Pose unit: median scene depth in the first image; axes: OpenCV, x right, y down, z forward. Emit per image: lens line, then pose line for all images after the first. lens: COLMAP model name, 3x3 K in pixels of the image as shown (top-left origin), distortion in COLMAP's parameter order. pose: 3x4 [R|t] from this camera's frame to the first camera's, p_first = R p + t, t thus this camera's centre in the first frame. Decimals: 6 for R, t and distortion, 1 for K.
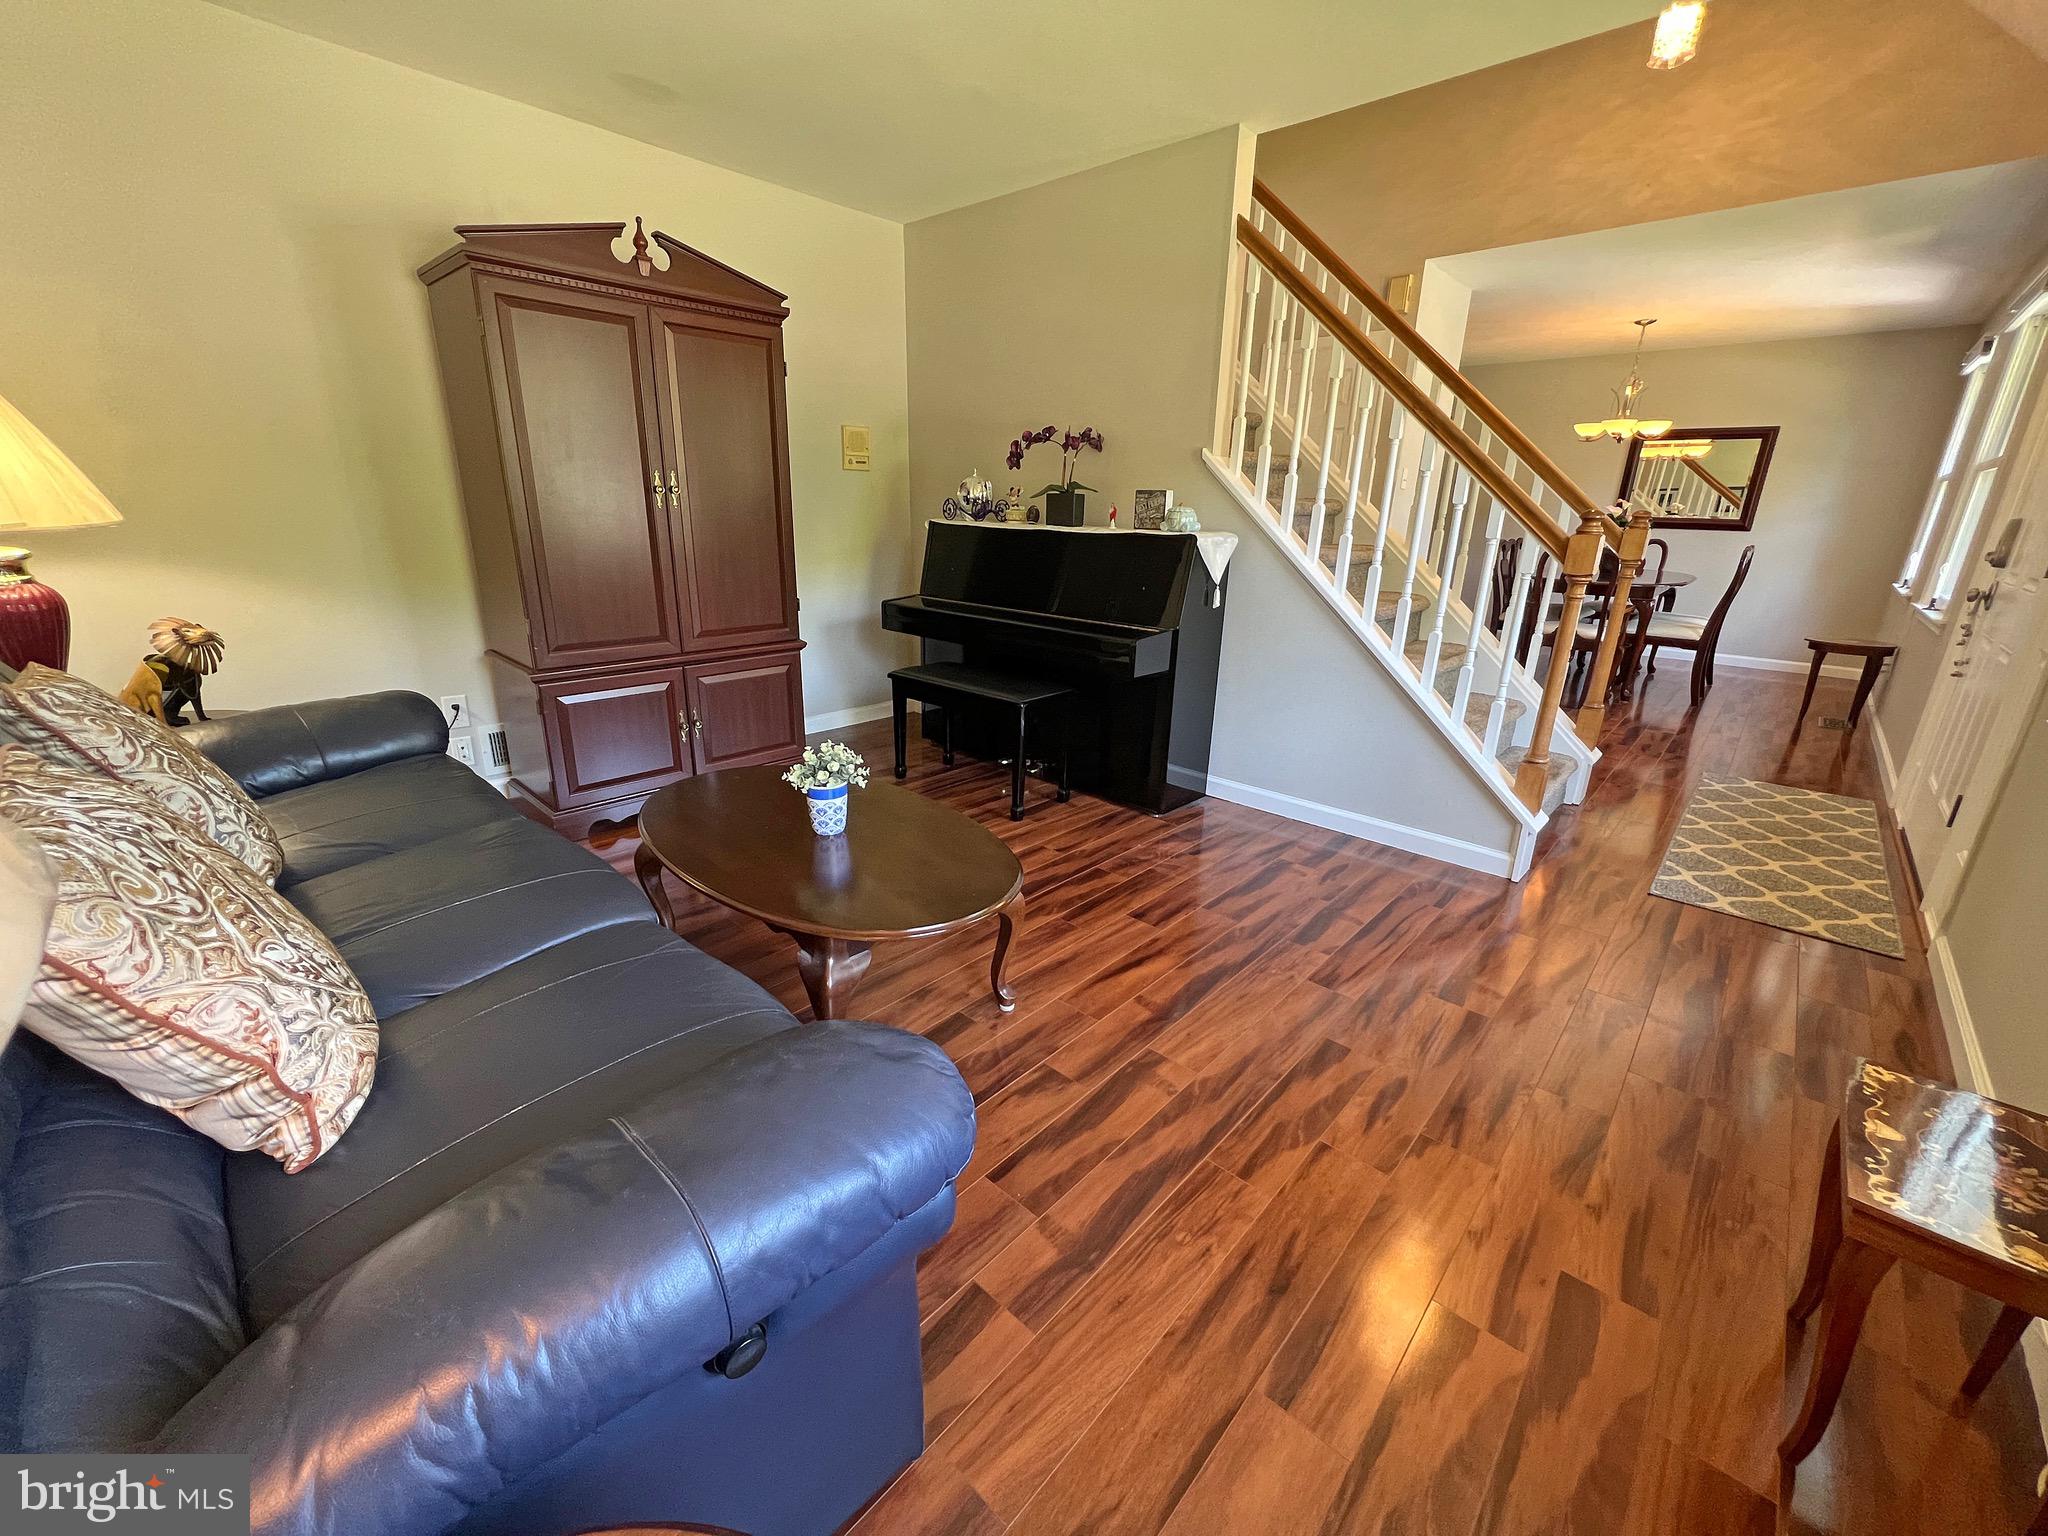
lens RADIAL K [[821.7, 0, 1021.1], [0, 821.7, 767.3], [0, 0, 1]] dist [-0.001490, 0.000634]
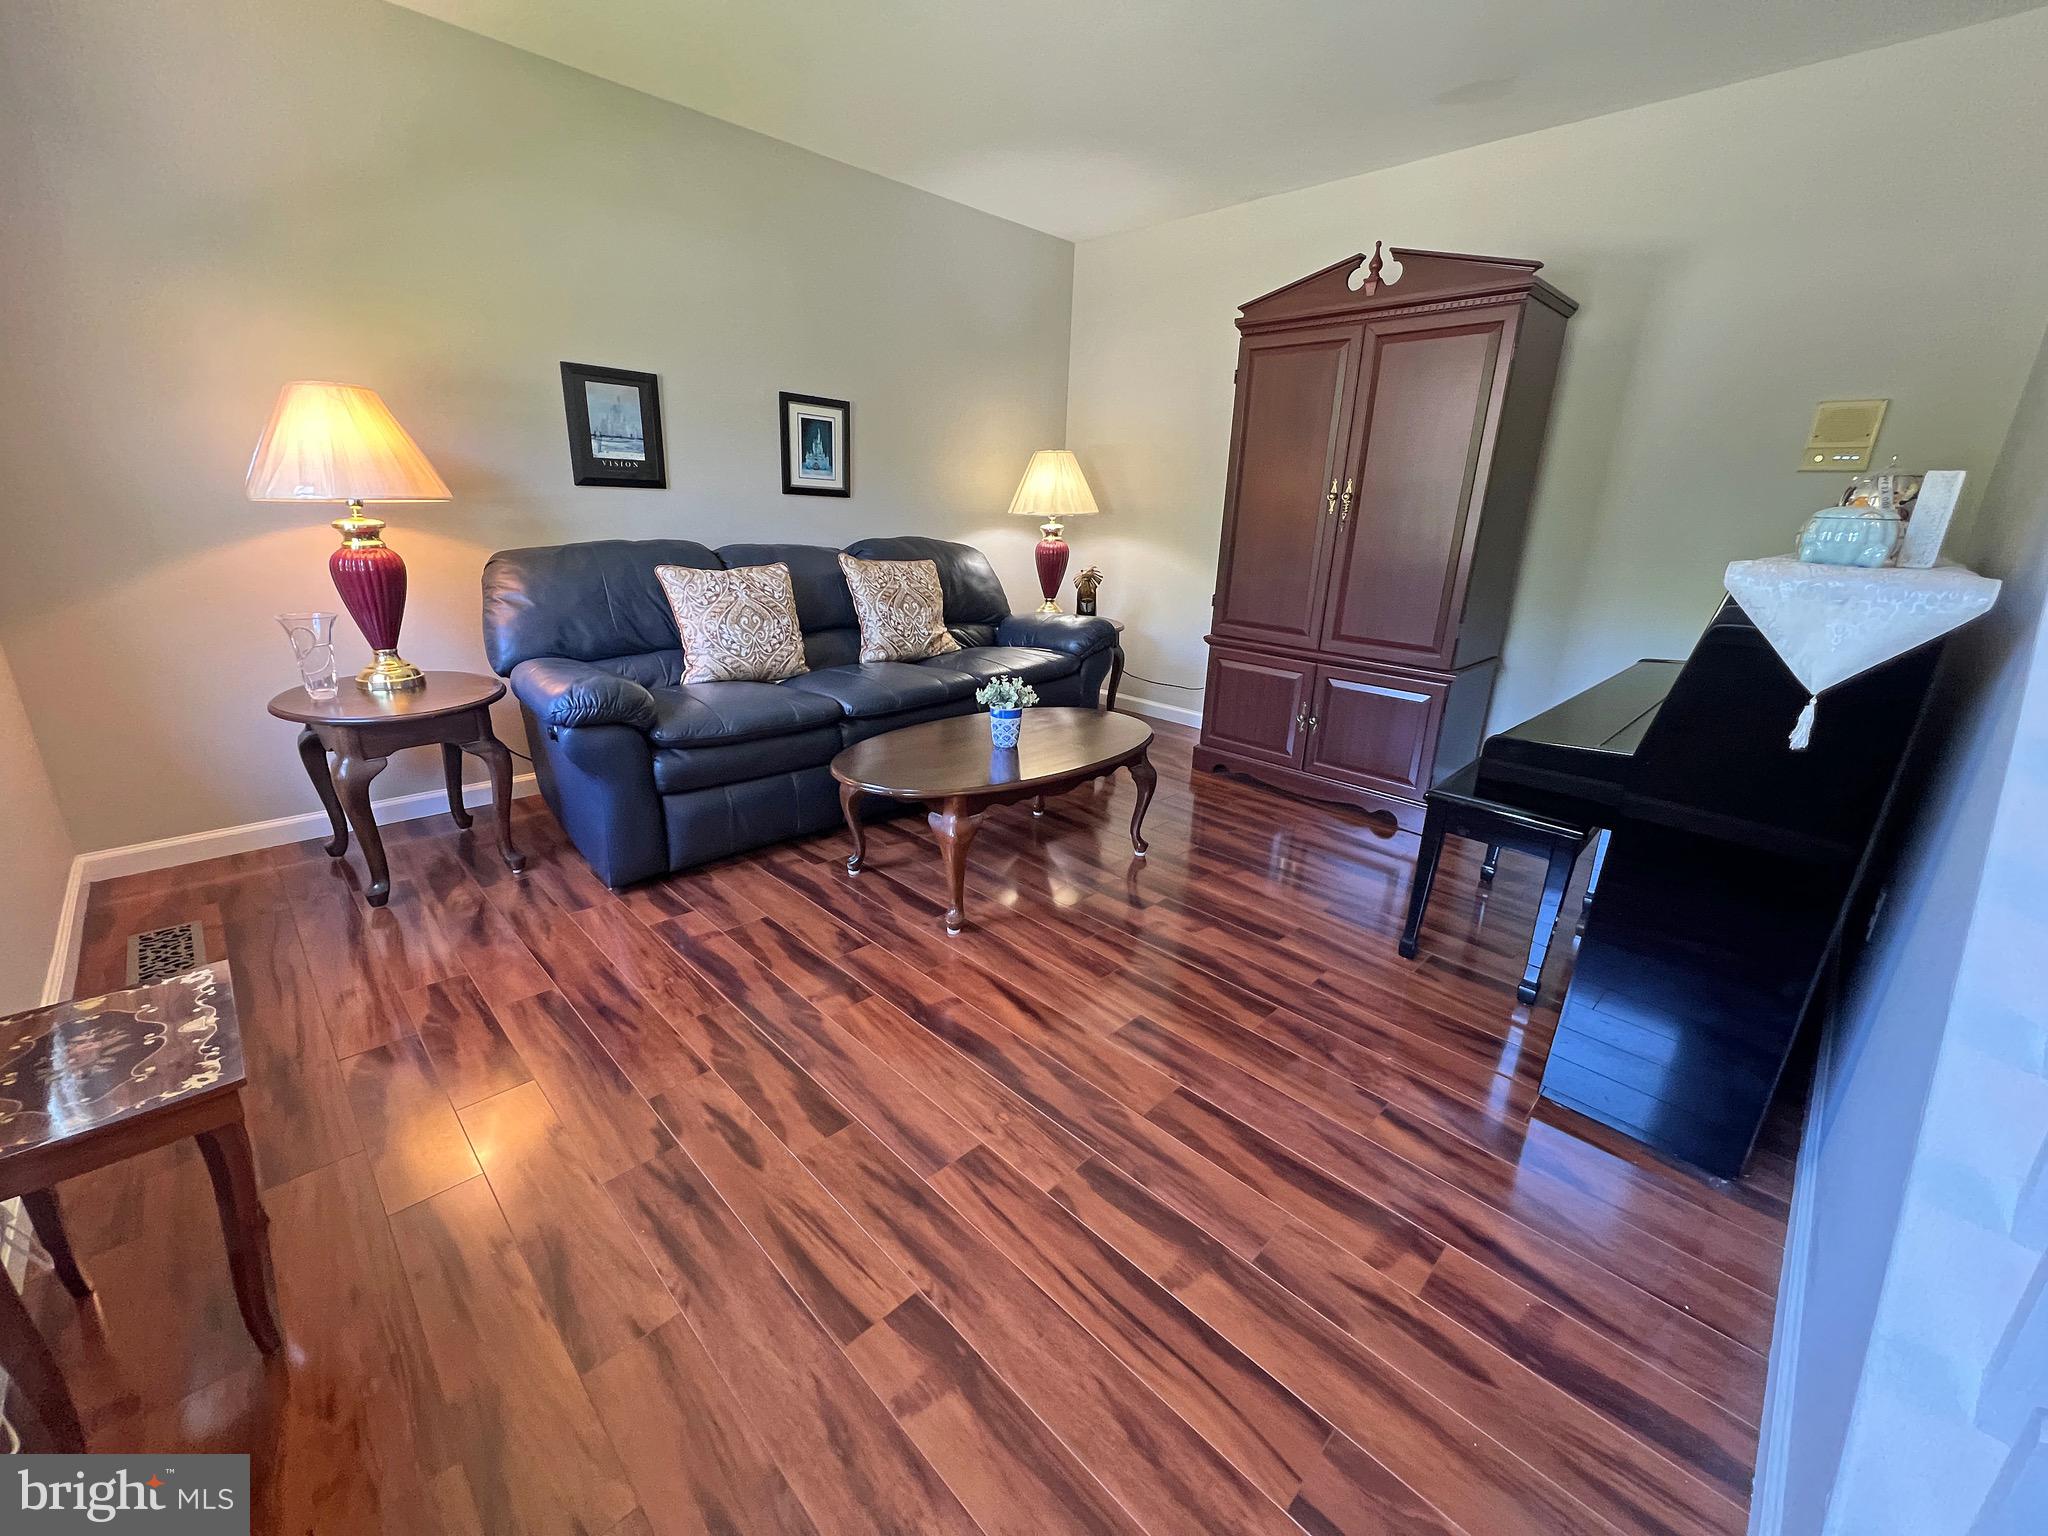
lens RADIAL K [[821.7, 0, 1022.3], [0, 821.7, 765.5], [0, 0, 1]] dist [-0.001490, 0.000634]
pose [[-0.036061, 0.289820, -0.956402, 0.801590], [-0.340952, 0.896035, 0.284382, -0.213936], [0.939389, 0.336342, 0.066503, 0.754558]]
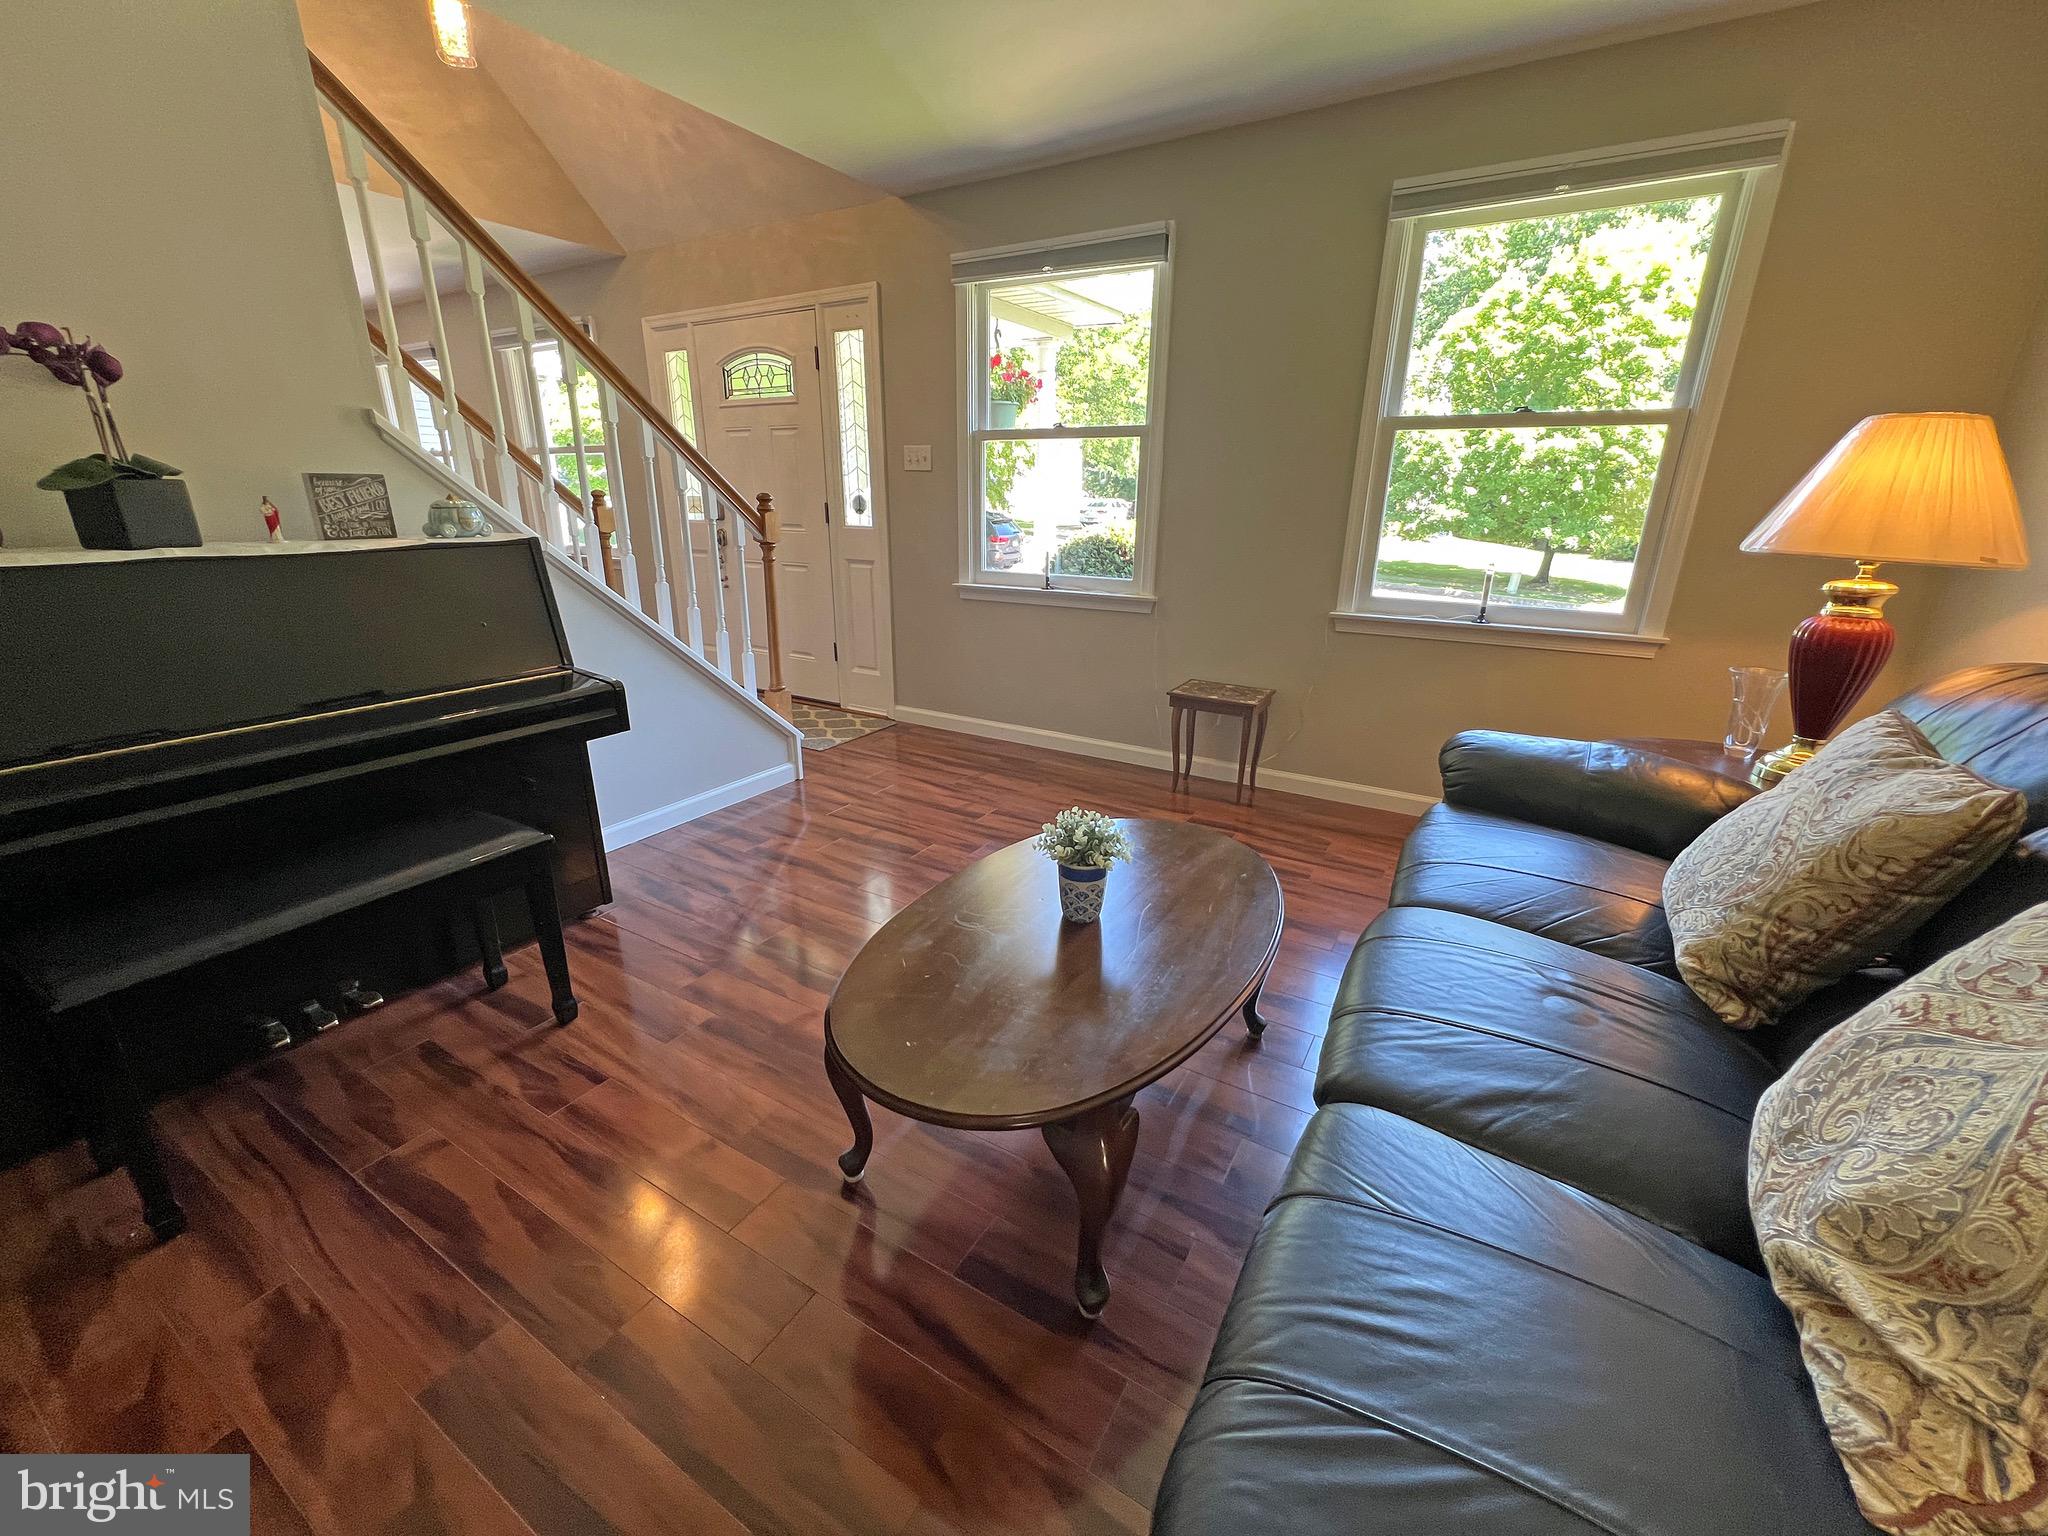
lens RADIAL K [[821.7, 0, 1031.6], [0, 821.7, 768.6], [0, 0, 1]] dist [-0.001490, 0.000634]
pose [[-0.217328, -0.334663, 0.916935, -0.744769], [0.283975, 0.877076, 0.387422, -0.307497], [-0.933877, 0.344584, -0.095577, 0.851914]]
